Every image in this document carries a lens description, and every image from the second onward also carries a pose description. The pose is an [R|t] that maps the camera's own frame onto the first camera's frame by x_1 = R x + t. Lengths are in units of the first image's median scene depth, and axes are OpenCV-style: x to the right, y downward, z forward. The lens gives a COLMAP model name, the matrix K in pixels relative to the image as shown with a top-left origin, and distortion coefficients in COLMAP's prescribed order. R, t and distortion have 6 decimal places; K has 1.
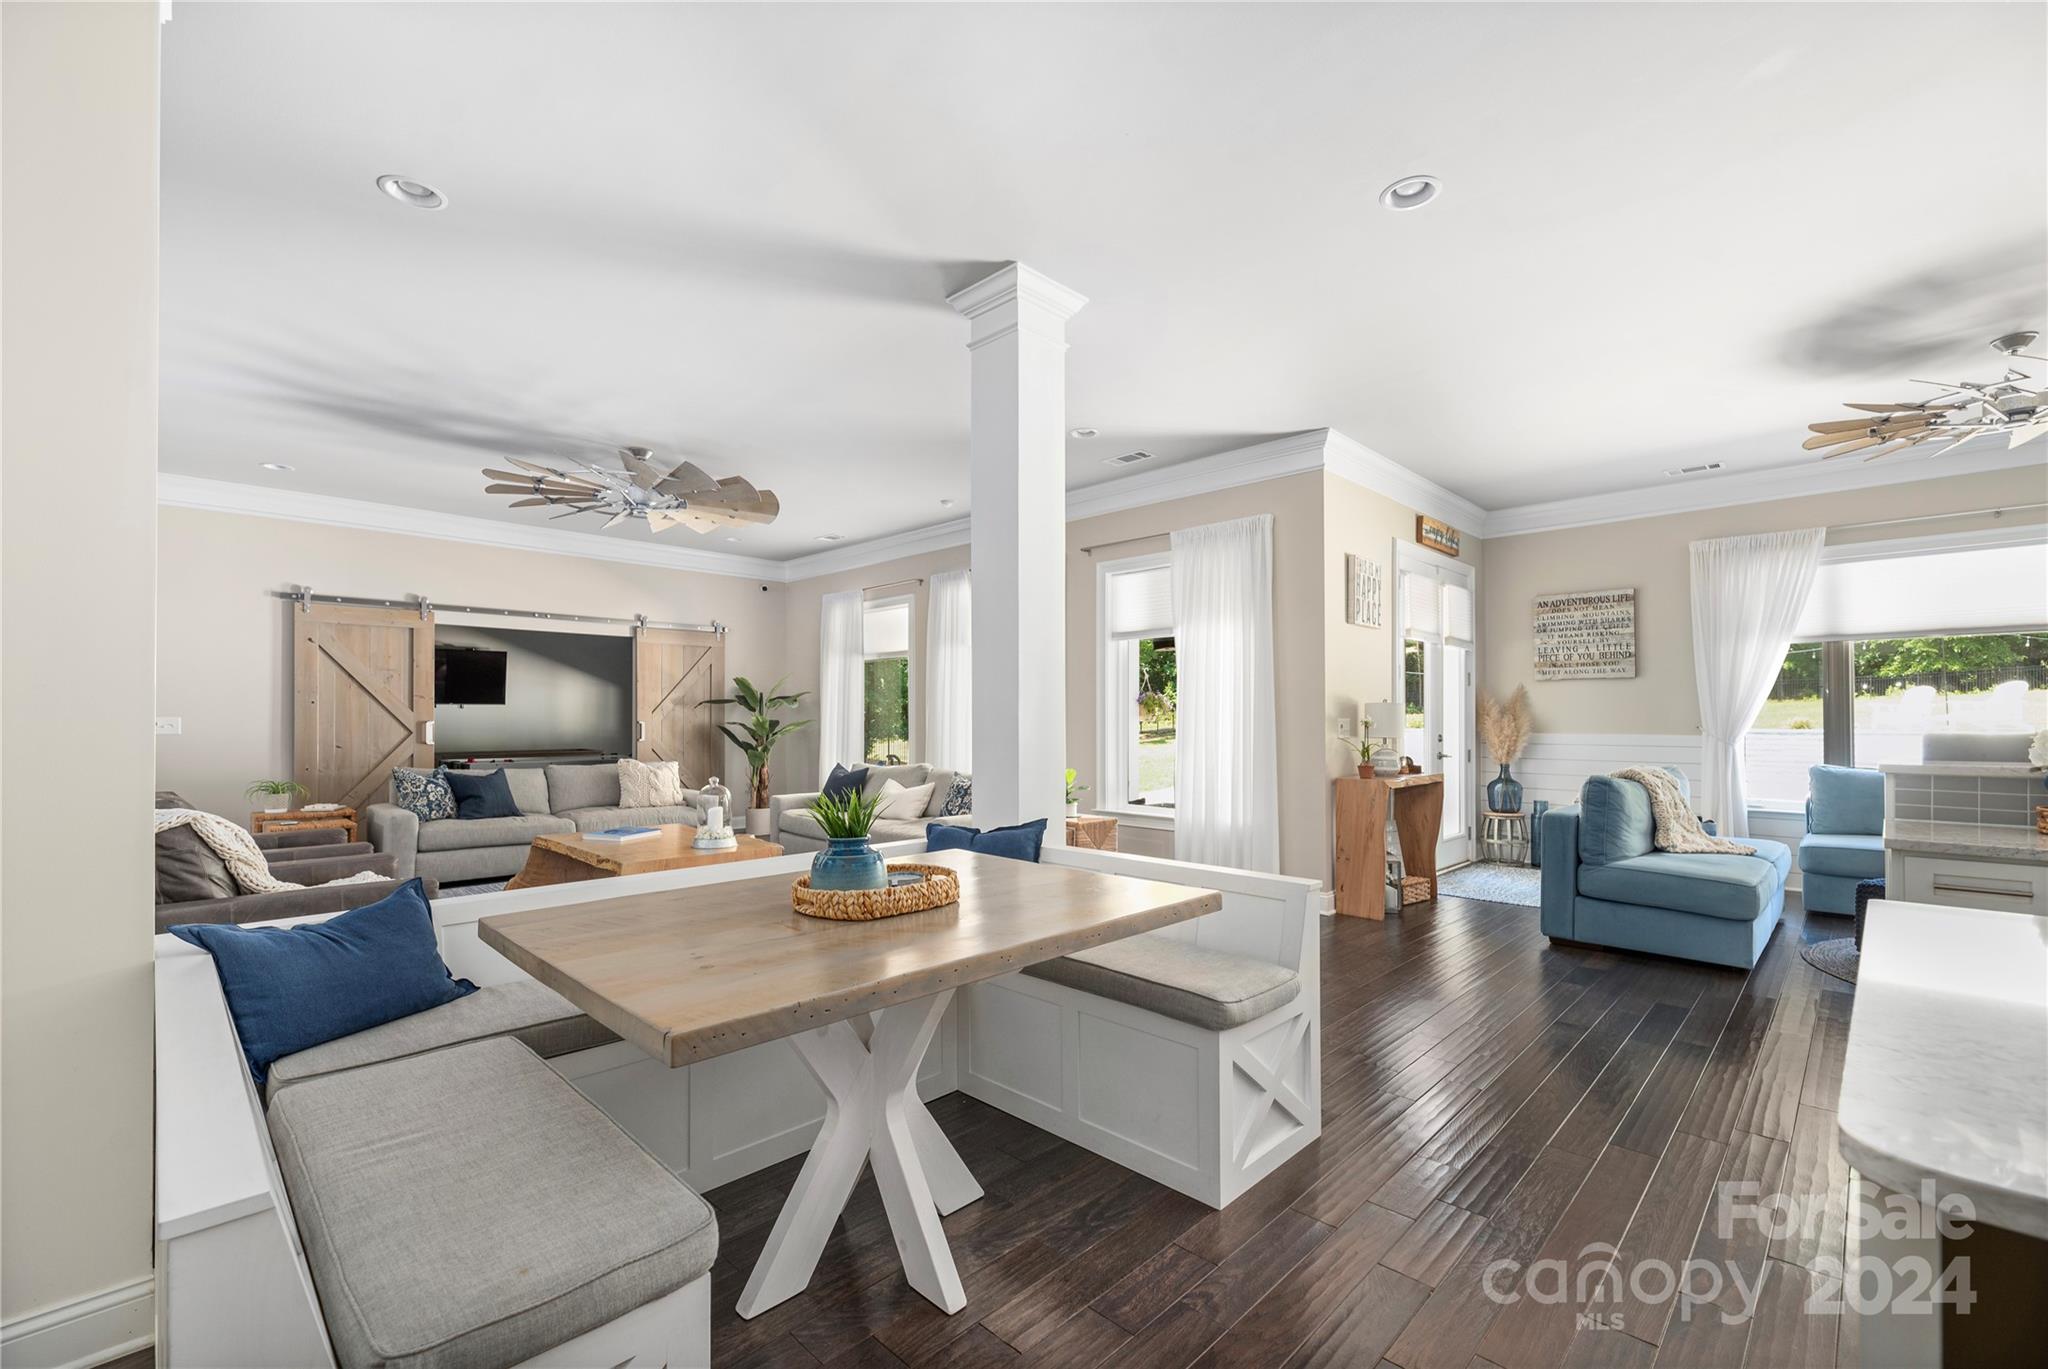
lens RADIAL K [[858.3, 0, 1019.3], [0, 858.3, 713.3], [0, 0, 1]] dist [-0.001371, -0.000212]
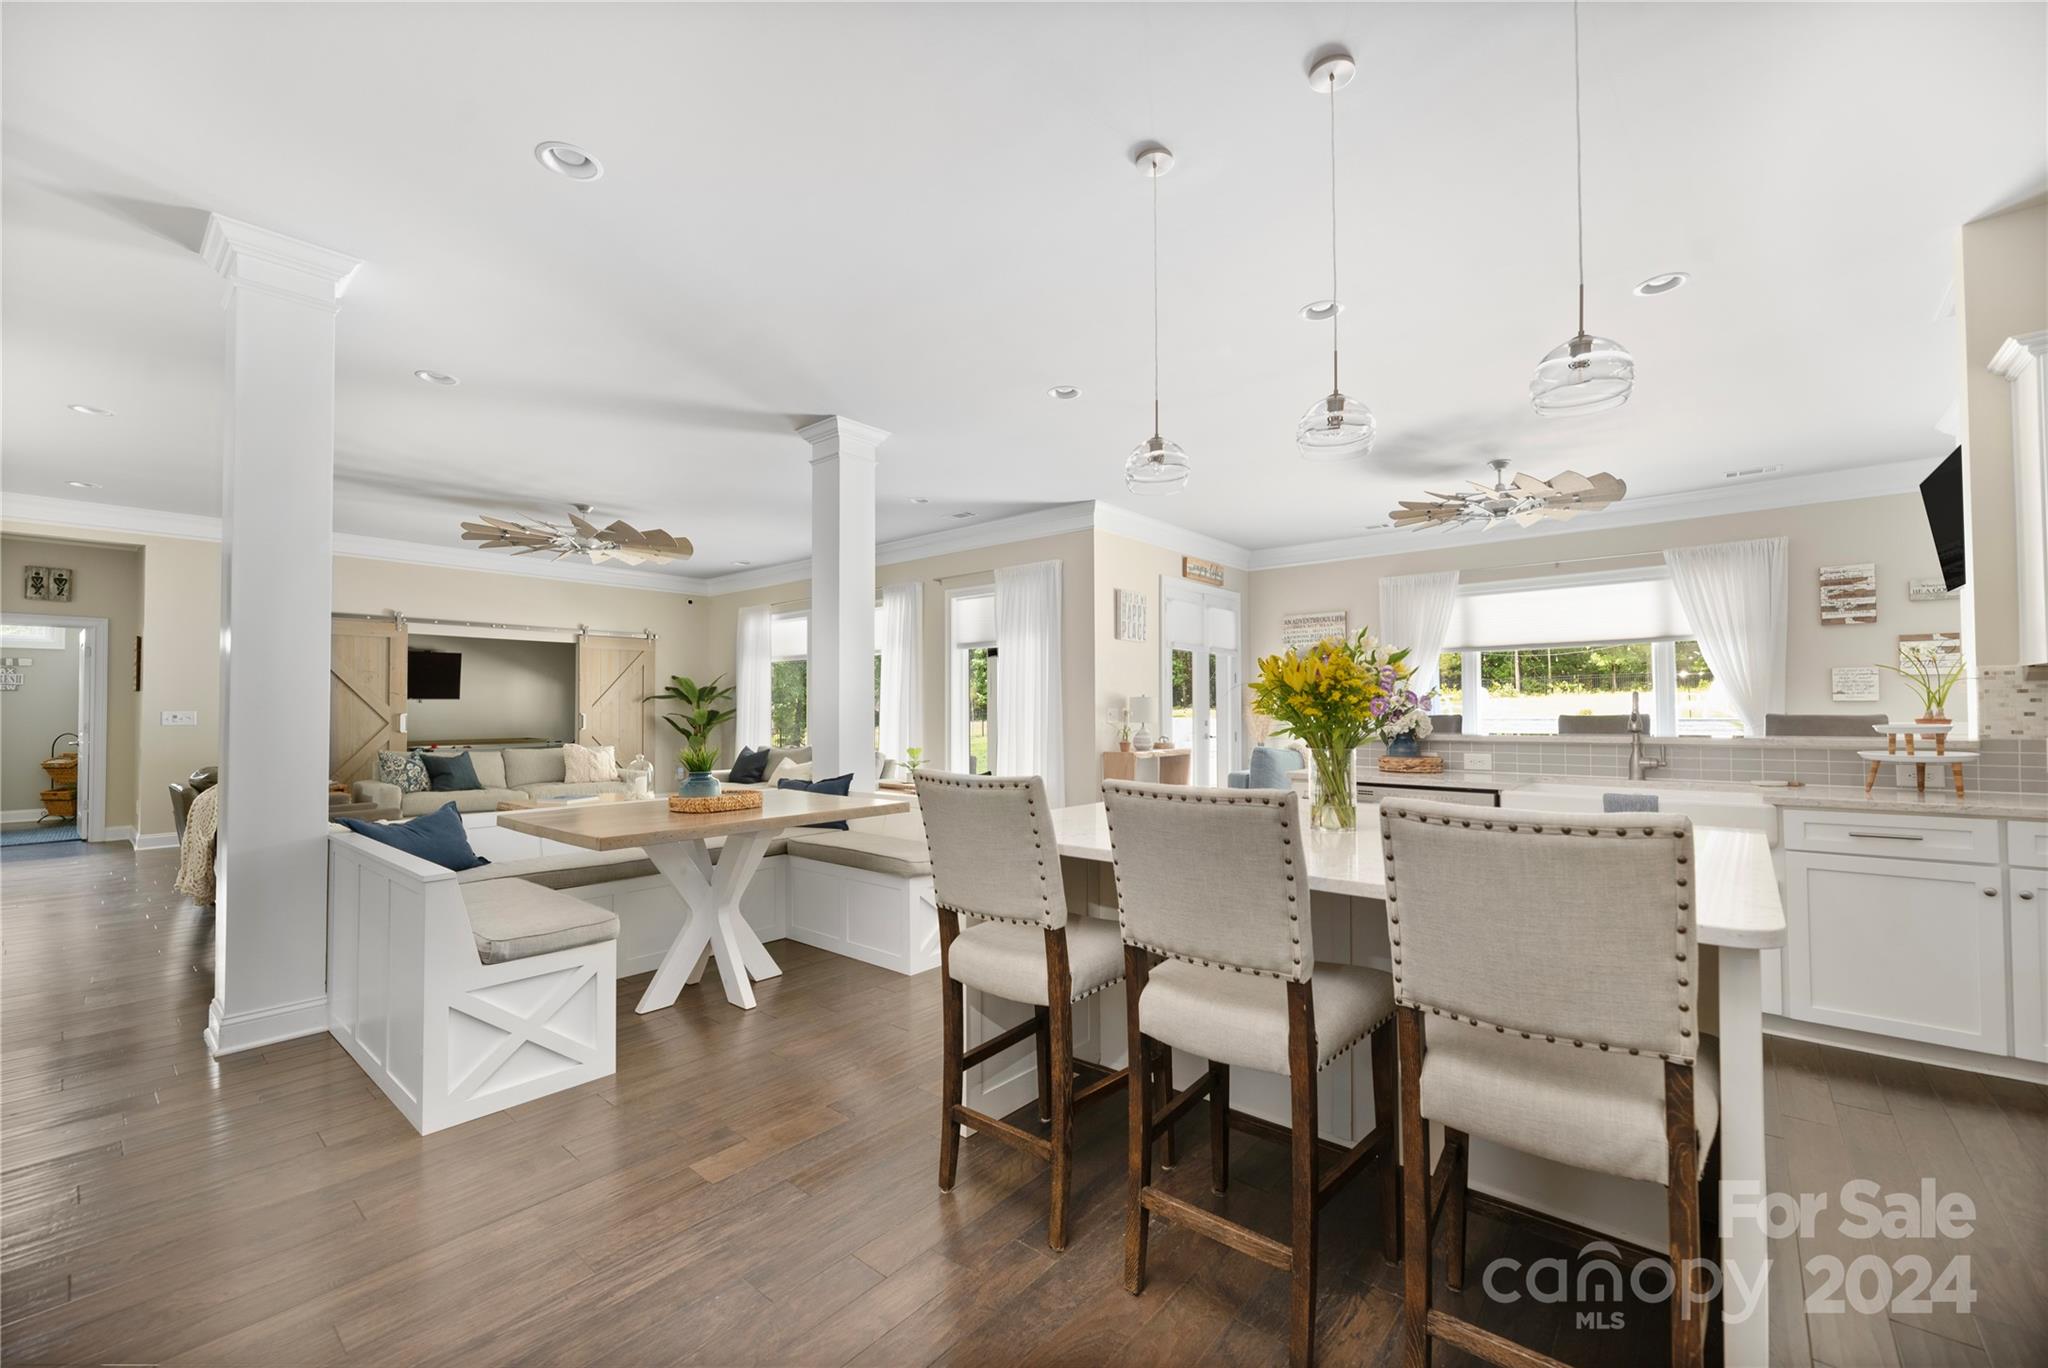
lens RADIAL K [[829.2, 0, 1018.8], [0, 829.2, 692.0], [0, 0, 1]] dist [0.002392, -0.000695]
pose [[0.997517, -0.002250, 0.070388, 0.121453], [0.003334, 0.999878, -0.015291, -0.000680], [-0.070345, 0.015487, 0.997402, -0.283840]]
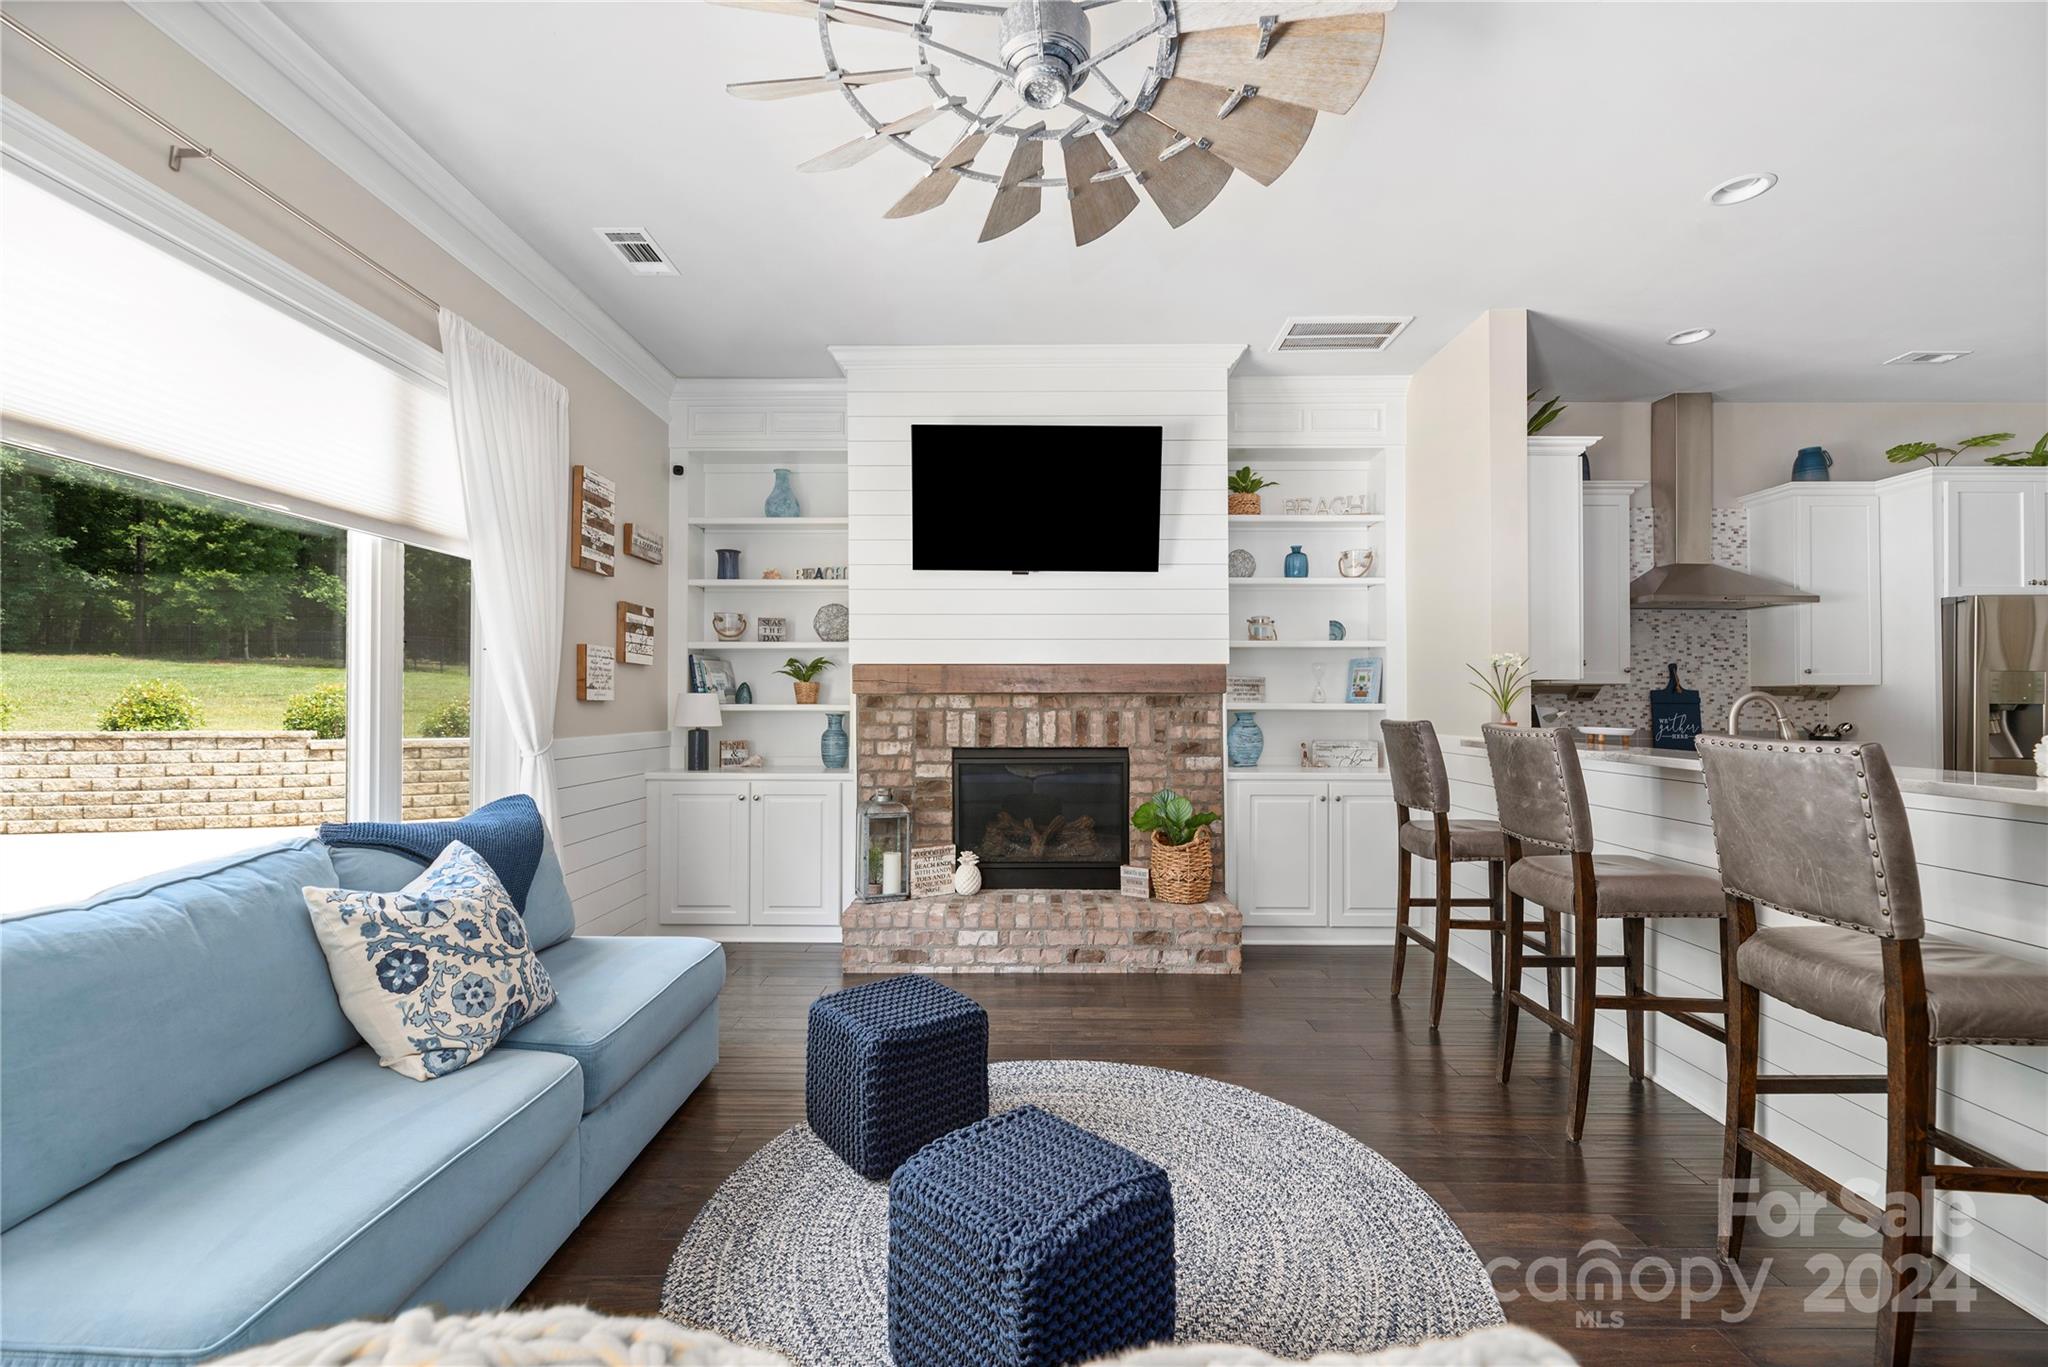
lens RADIAL K [[829.2, 0, 1029.0], [0, 829.2, 695.1], [0, 0, 1]] dist [0.002392, -0.000695]
pose [[-0.689083, 0.007177, 0.724647, 0.544004], [-0.006196, 0.999856, -0.015794, 0.001950], [-0.724656, -0.015373, -0.688939, 0.845512]]
